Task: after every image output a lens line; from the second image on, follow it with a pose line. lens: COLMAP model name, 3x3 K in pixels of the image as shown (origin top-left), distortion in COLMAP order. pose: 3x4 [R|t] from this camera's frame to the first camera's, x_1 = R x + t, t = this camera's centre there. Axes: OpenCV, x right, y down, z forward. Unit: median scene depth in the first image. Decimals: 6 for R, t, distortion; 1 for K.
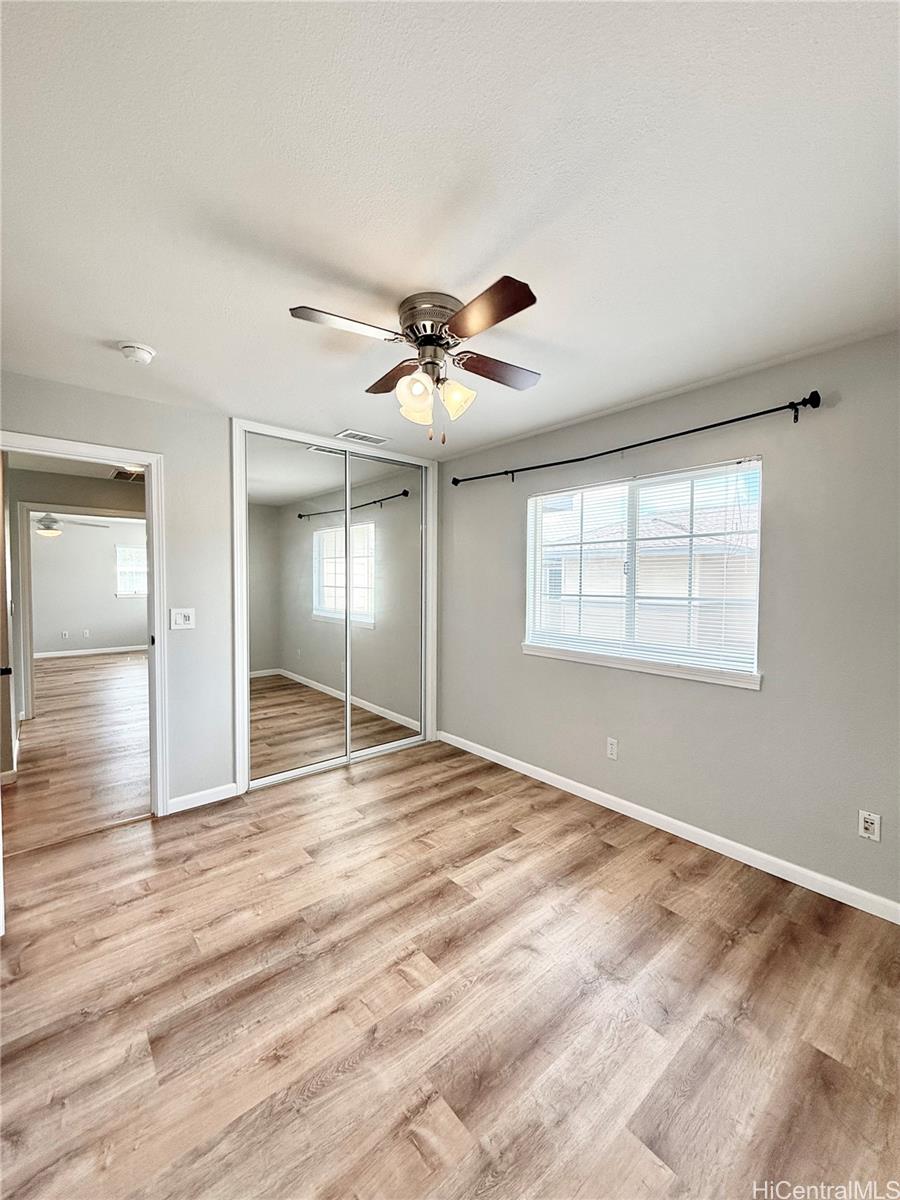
lens RADIAL K [[480.2, 0, 454.1], [0, 480.2, 600.6], [0, 0, 1]] dist [0.000295, -0.000446]
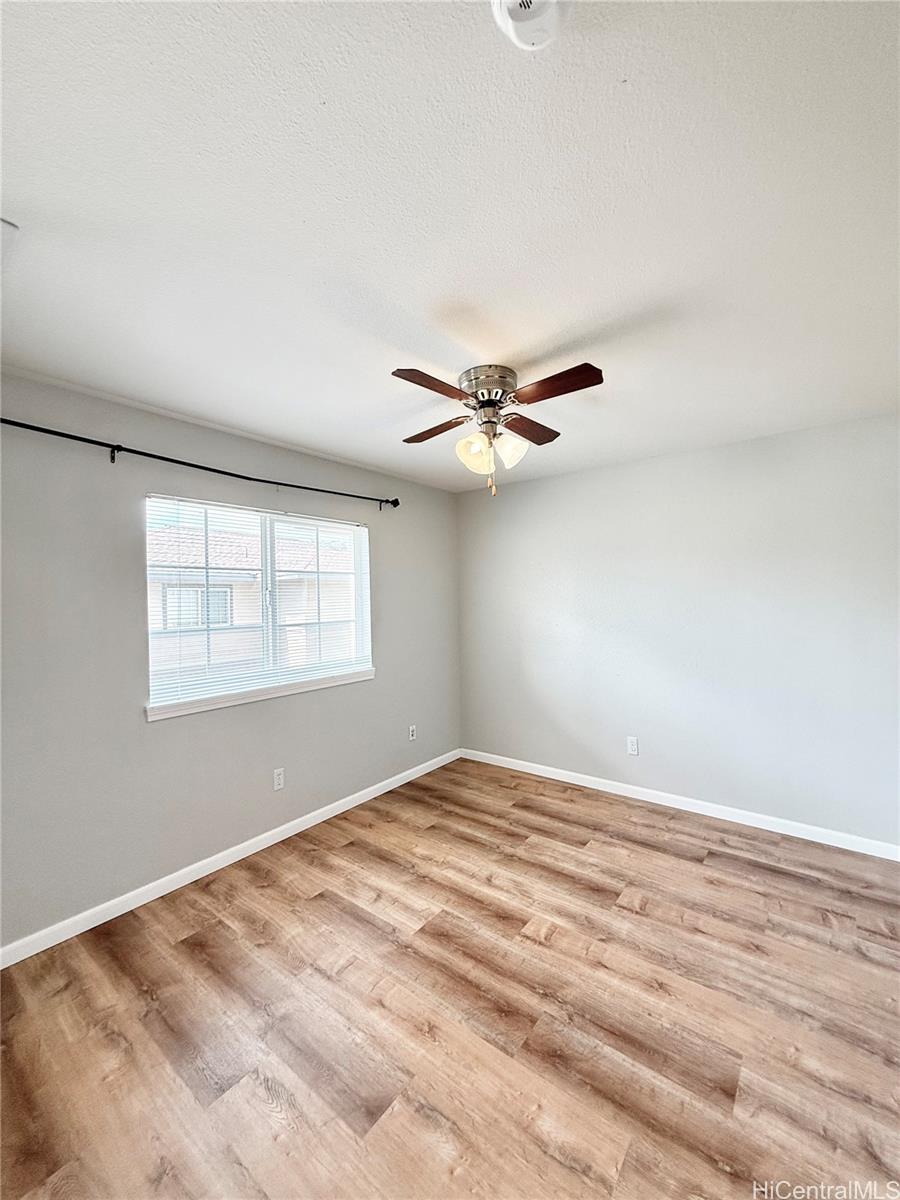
lens RADIAL K [[480.2, 0, 452.6], [0, 480.2, 595.2], [0, 0, 1]] dist [0.000295, -0.000446]
pose [[-0.204656, 0.004514, 0.978824, -1.103465], [0.058160, 0.998279, 0.007556, -0.087740], [-0.977105, 0.058475, -0.204566, 1.275703]]
